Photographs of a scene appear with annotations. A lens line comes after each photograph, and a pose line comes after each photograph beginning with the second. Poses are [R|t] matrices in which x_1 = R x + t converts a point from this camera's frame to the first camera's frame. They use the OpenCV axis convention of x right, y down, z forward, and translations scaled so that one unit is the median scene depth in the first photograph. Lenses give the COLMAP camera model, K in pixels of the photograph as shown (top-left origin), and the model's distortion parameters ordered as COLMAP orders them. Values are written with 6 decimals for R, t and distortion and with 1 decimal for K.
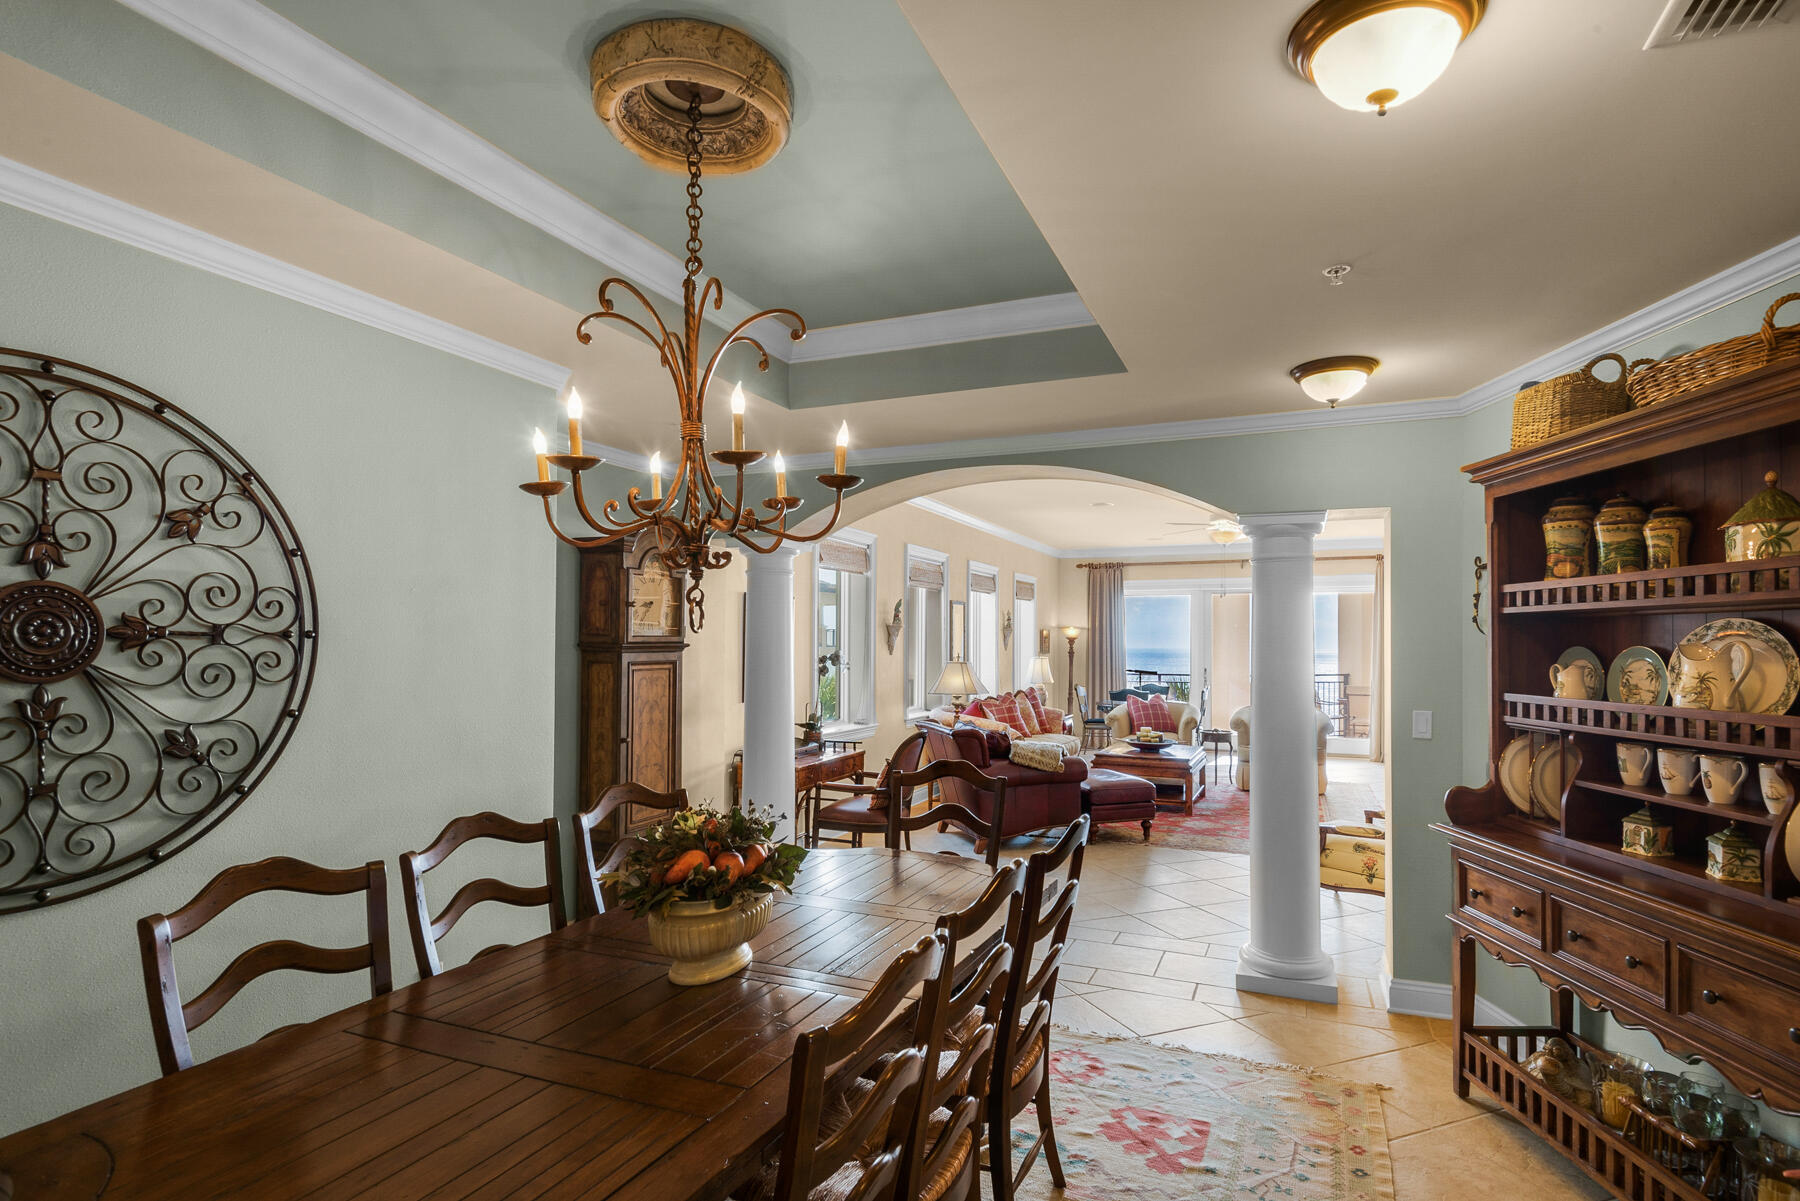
lens RADIAL K [[891.5, 0, 907.1], [0, 891.5, 627.9], [0, 0, 1]] dist [0.011350, -0.024590]
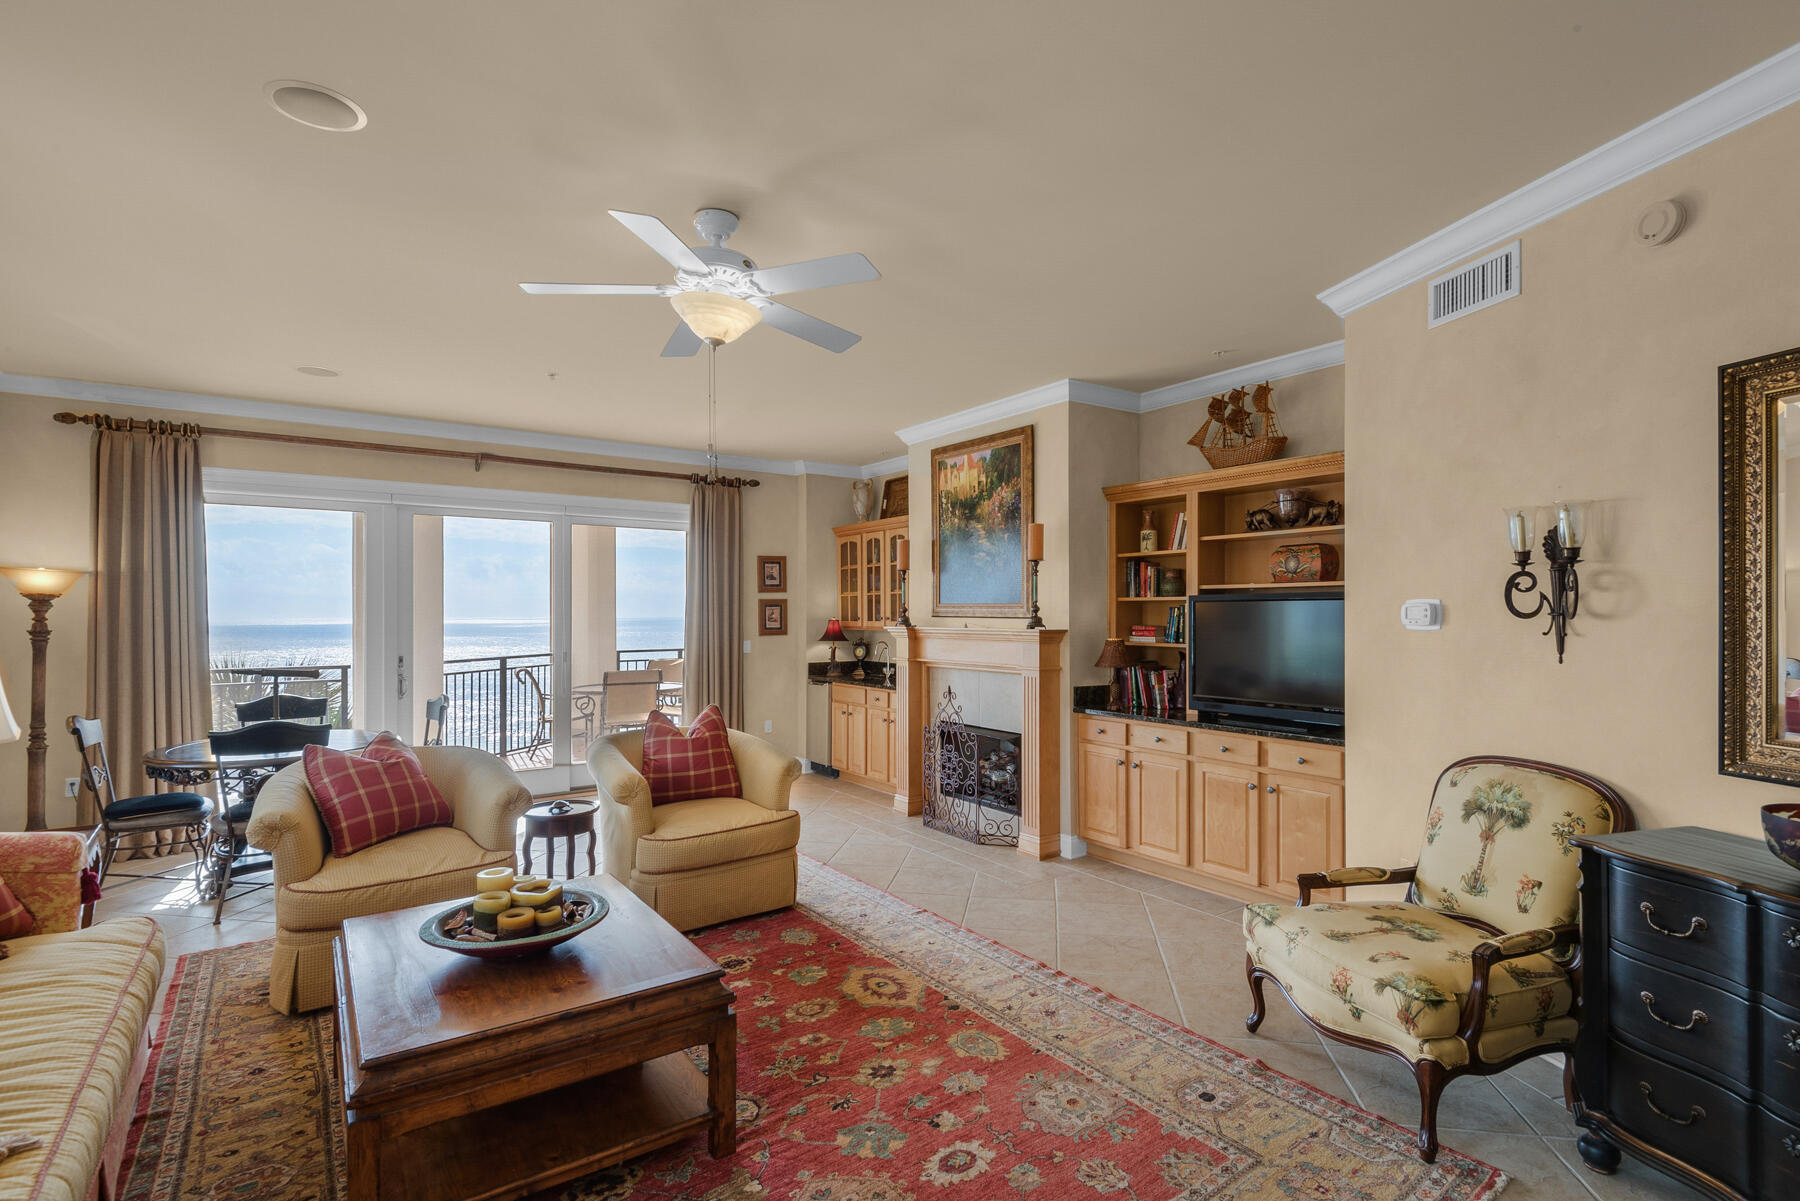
lens RADIAL K [[850.9, 0, 912.7], [0, 850.9, 609.7], [0, 0, 1]] dist [0.025074, -0.019609]
pose [[0.510706, -0.002830, 0.859751, 0.105529], [-0.009919, 0.999909, 0.009184, 0.019911], [-0.859698, -0.013218, 0.510631, 0.891969]]
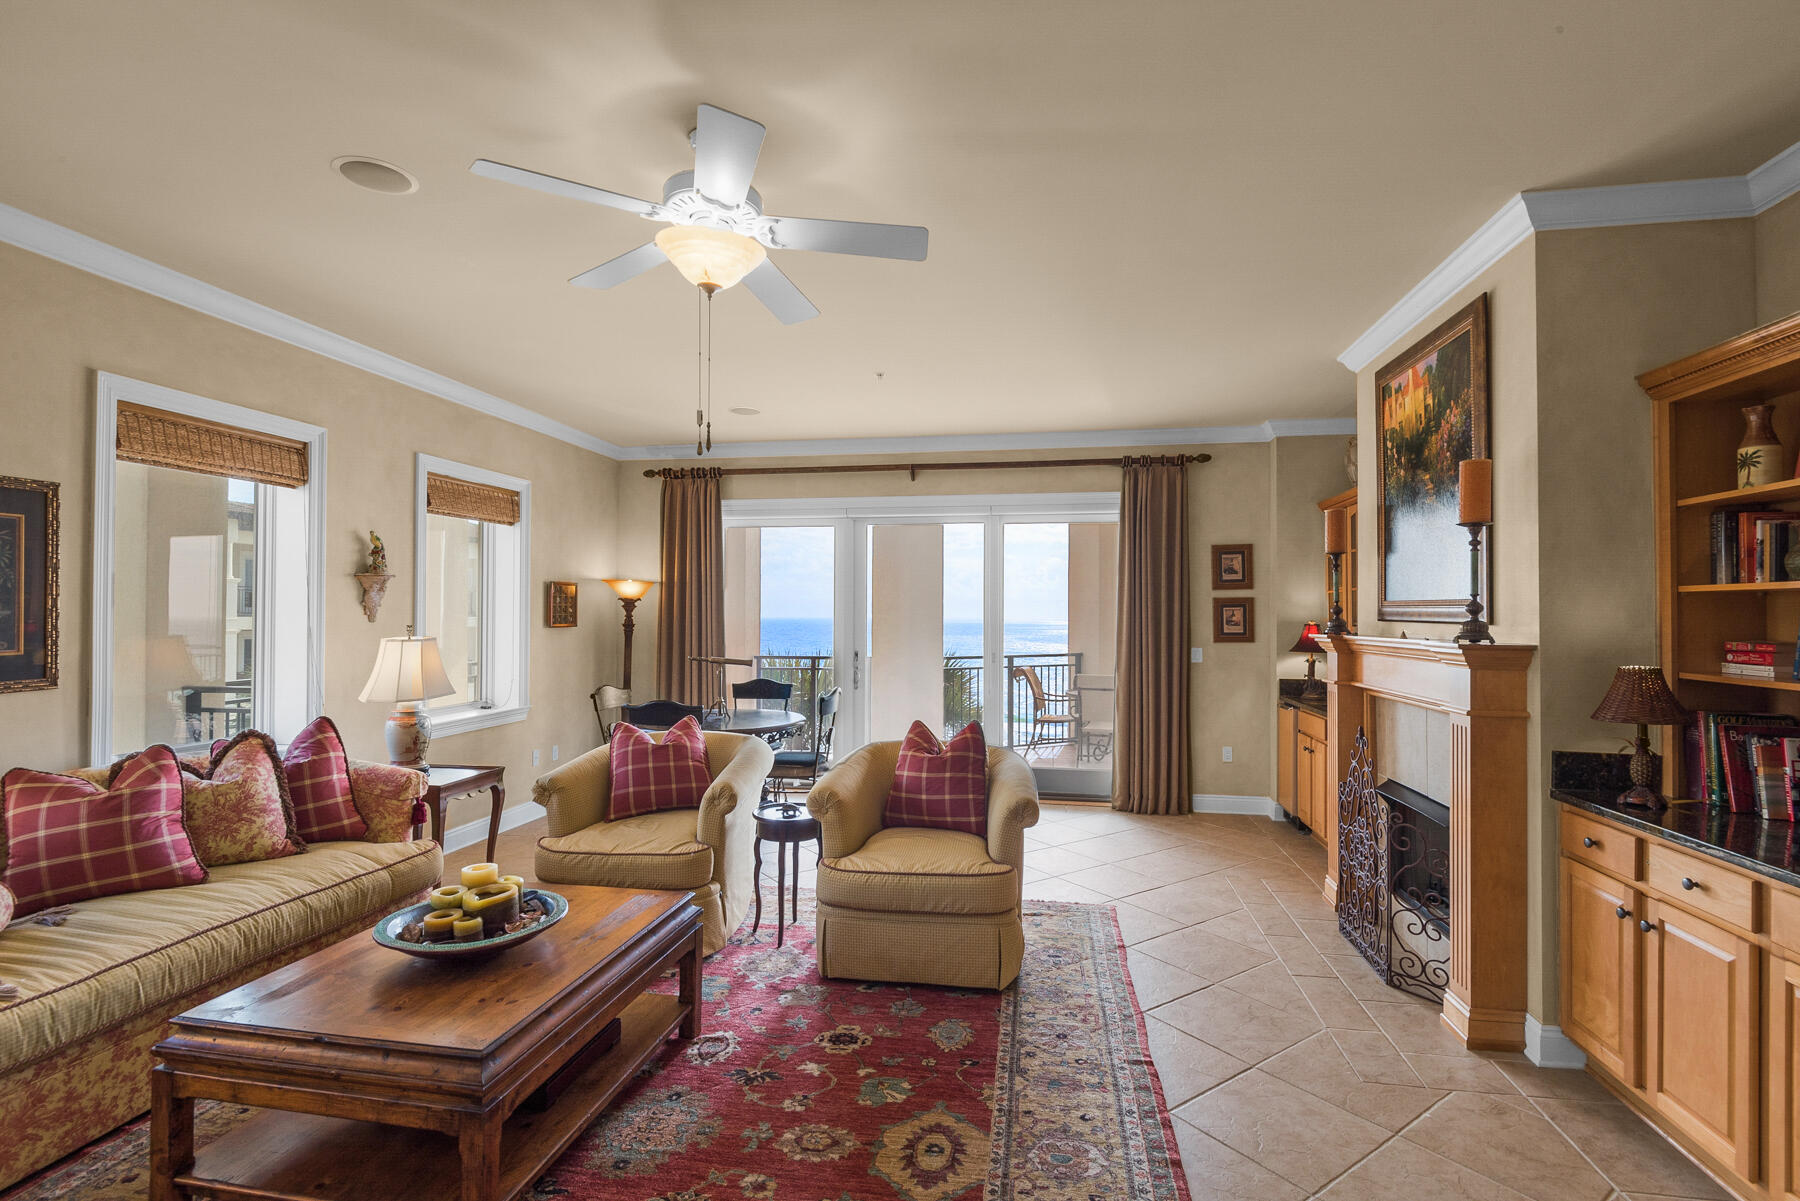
lens RADIAL K [[837.8, 0, 900.0], [0, 837.8, 600.5], [0, 0, 1]] dist [0.030519, -0.022685]
pose [[0.971245, 0.002315, 0.238071, 0.420676], [-0.002424, 0.999997, 0.000167, 0.021981], [-0.238070, -0.000739, 0.971248, 0.833360]]
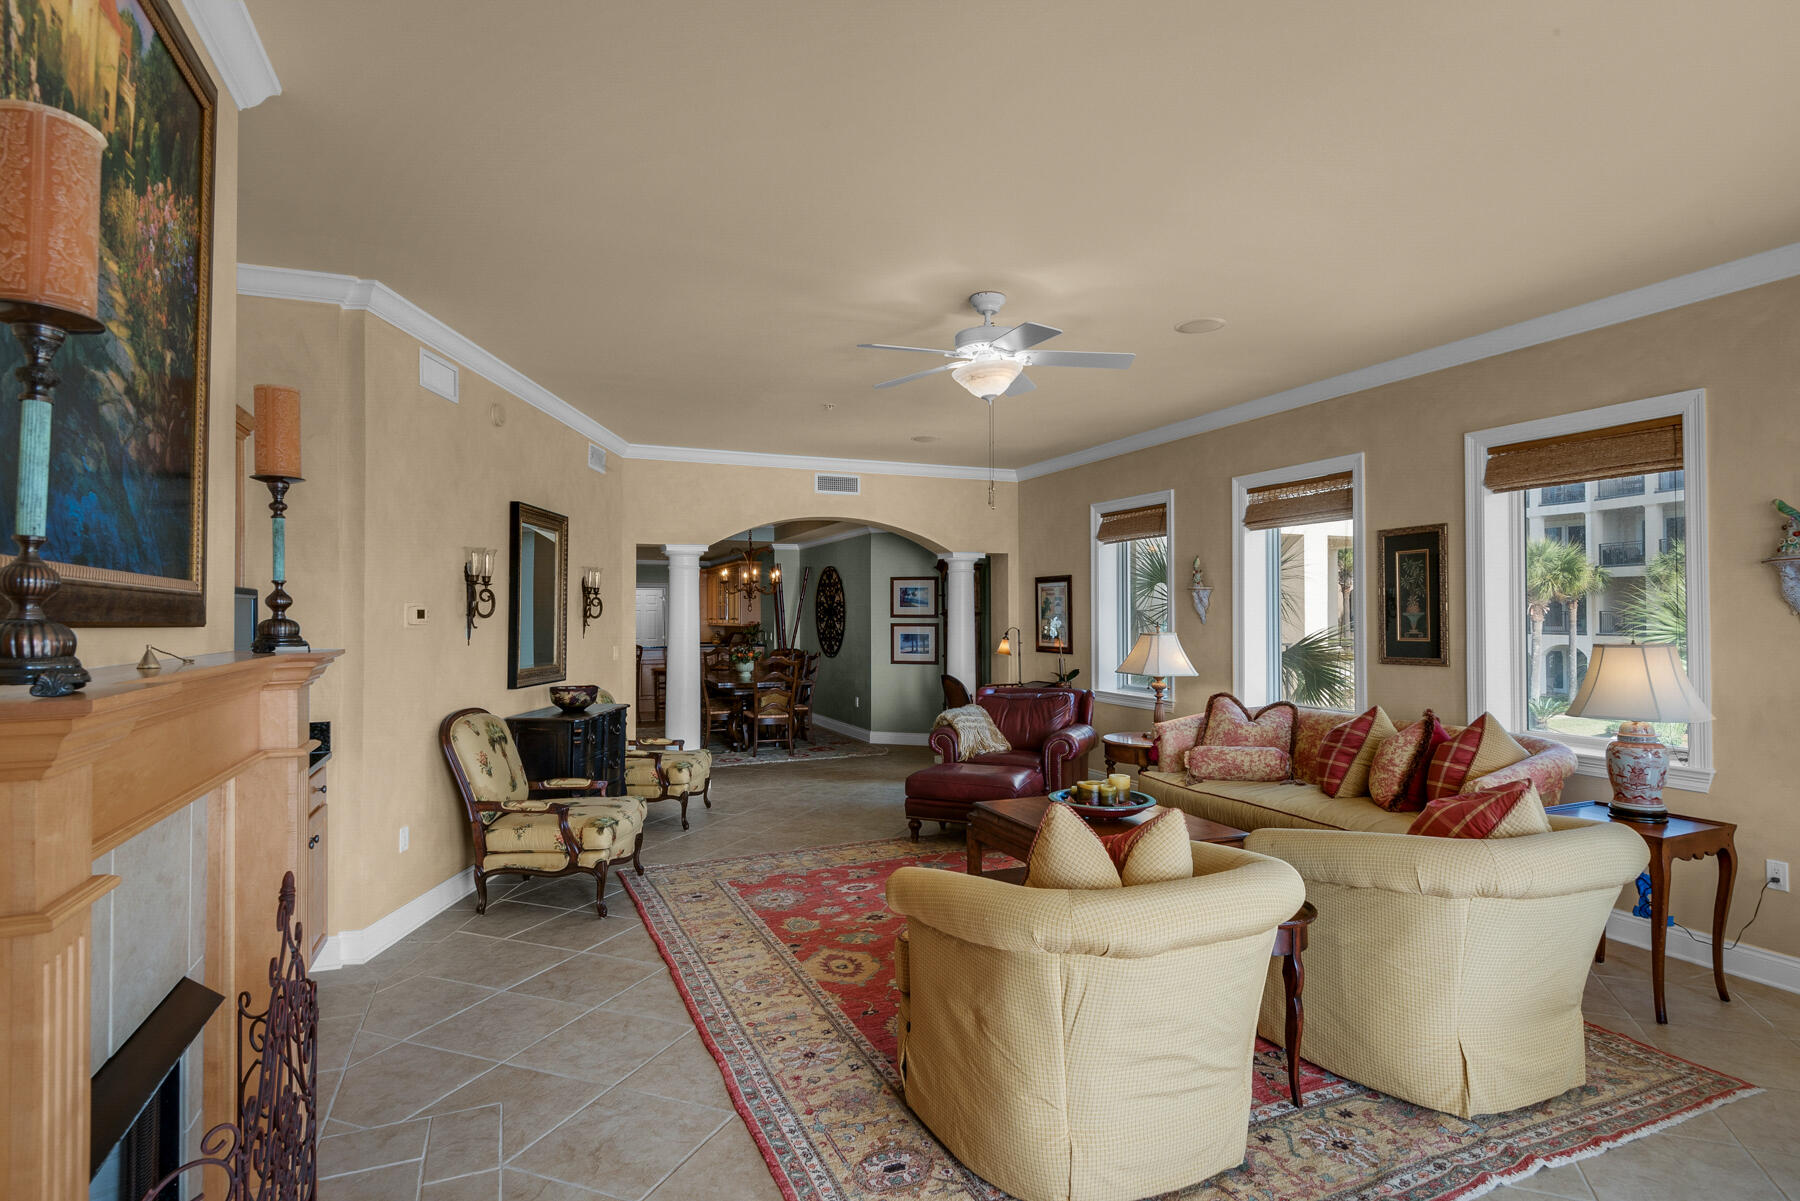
lens RADIAL K [[941.9, 0, 900.0], [0, 941.9, 600.5], [0, 0, 1]] dist [0.001034, -0.000059]
pose [[-0.691883, -0.016079, -0.721831, 0.897195], [0.011708, 0.999371, -0.033483, 0.038957], [0.721915, -0.031618, -0.691259, 1.570983]]
